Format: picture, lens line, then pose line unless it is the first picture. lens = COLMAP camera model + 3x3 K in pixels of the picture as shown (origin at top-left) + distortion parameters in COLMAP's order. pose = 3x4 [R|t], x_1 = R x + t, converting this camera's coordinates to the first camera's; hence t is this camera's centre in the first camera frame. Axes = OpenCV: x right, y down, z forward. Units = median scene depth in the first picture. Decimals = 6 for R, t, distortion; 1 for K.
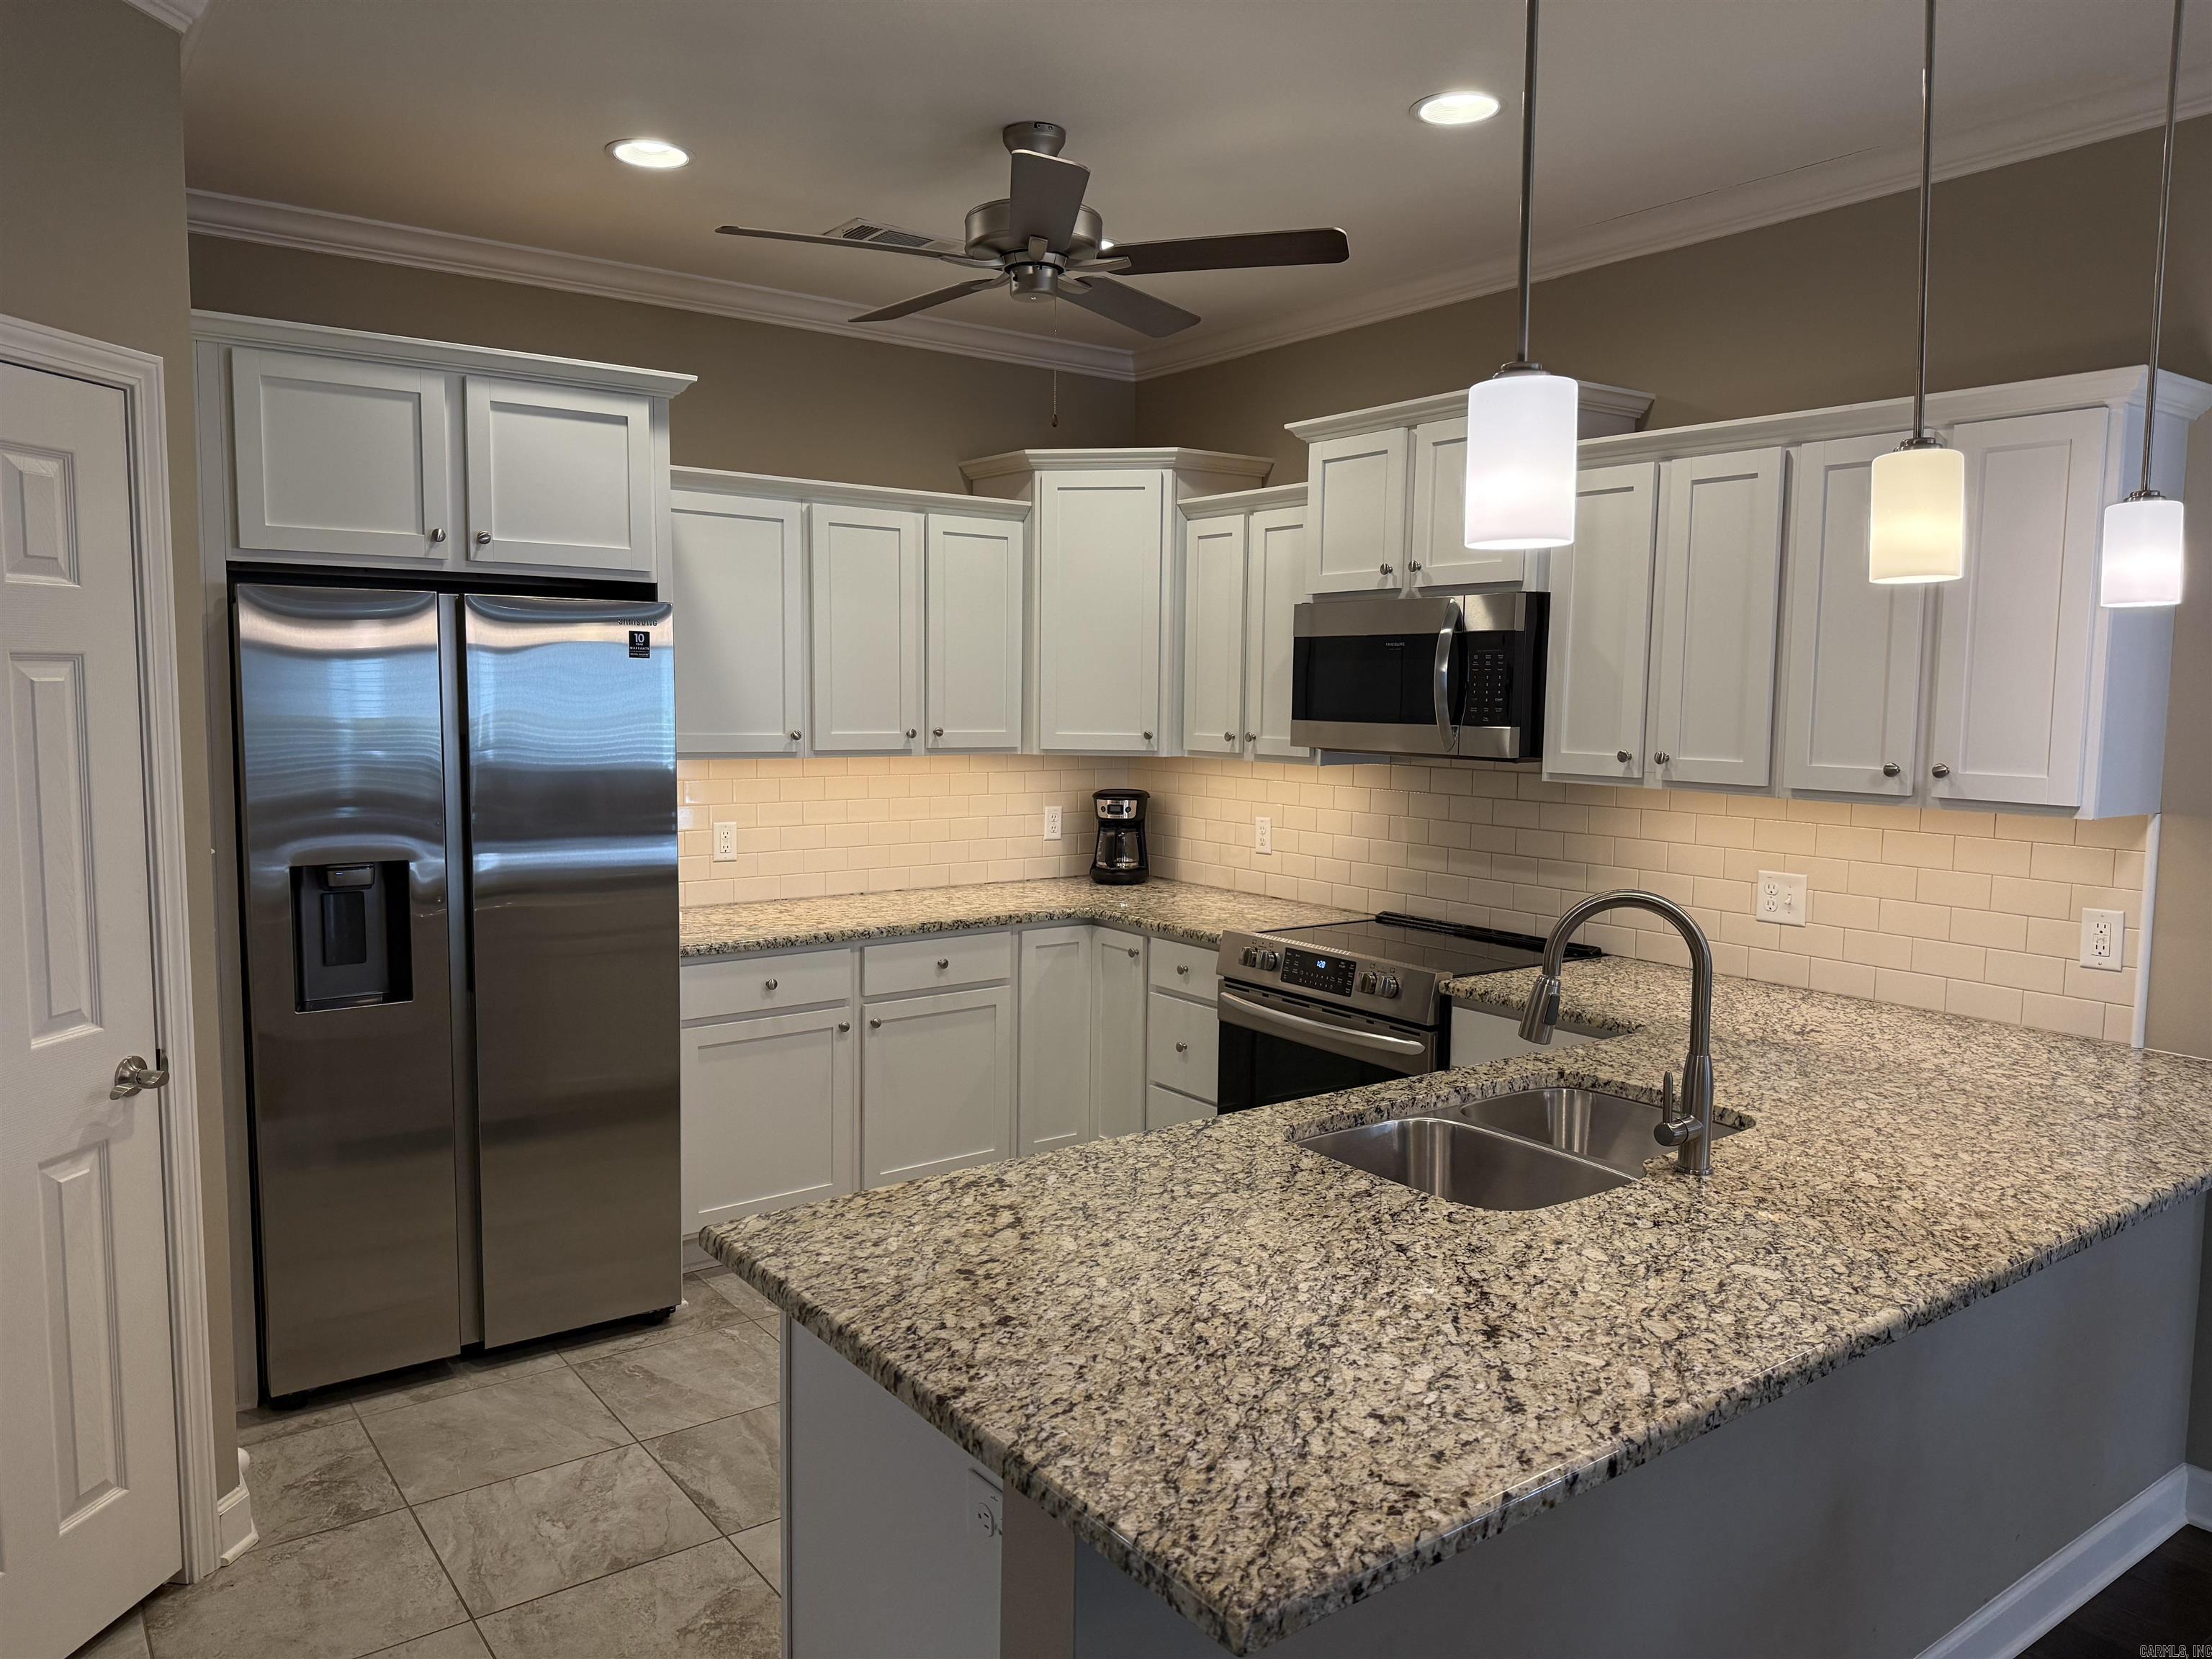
lens RADIAL K [[1537.1, 0, 1098.5], [0, 1537.1, 843.4], [0, 0, 1]] dist [0.098515, -0.136283]
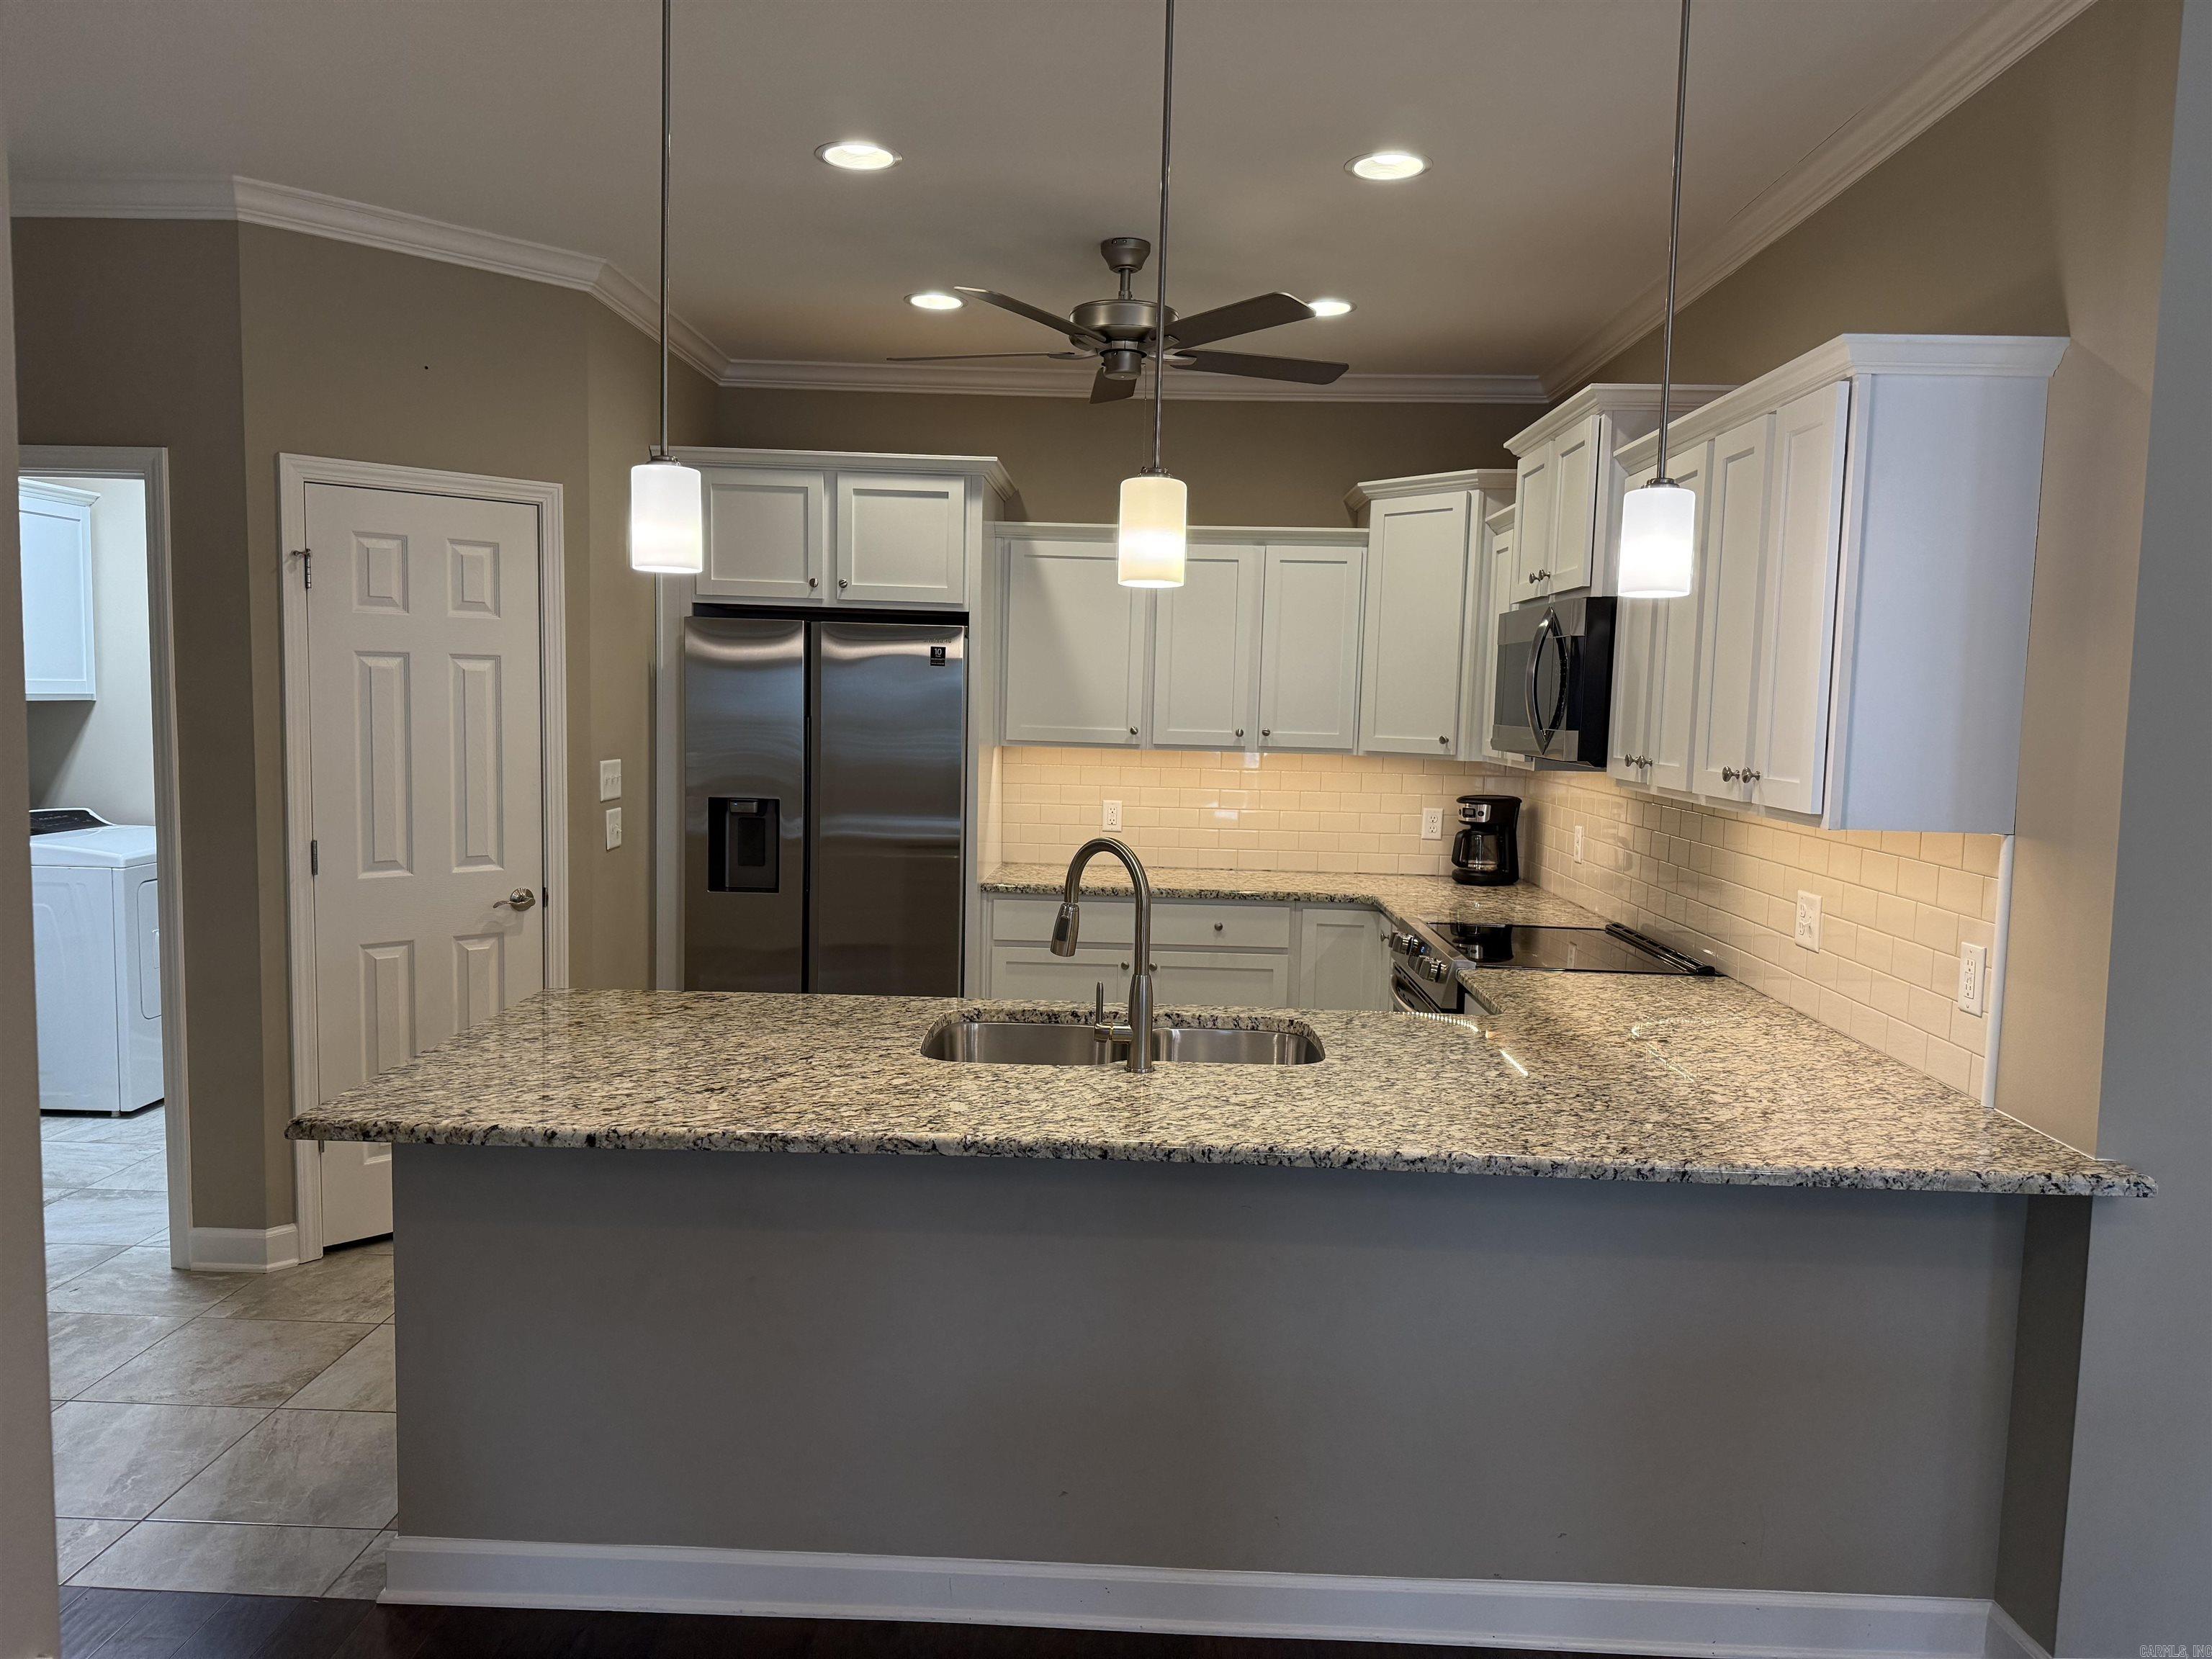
lens RADIAL K [[1539.8, 0, 1106.0], [0, 1539.8, 829.5], [0, 0, 1]] dist [0.174447, -0.326152]
pose [[0.787085, 0.062401, -0.613680, 0.725906], [-0.080373, 0.996763, -0.001730, 0.017184], [0.611585, 0.050685, 0.789553, 0.013137]]
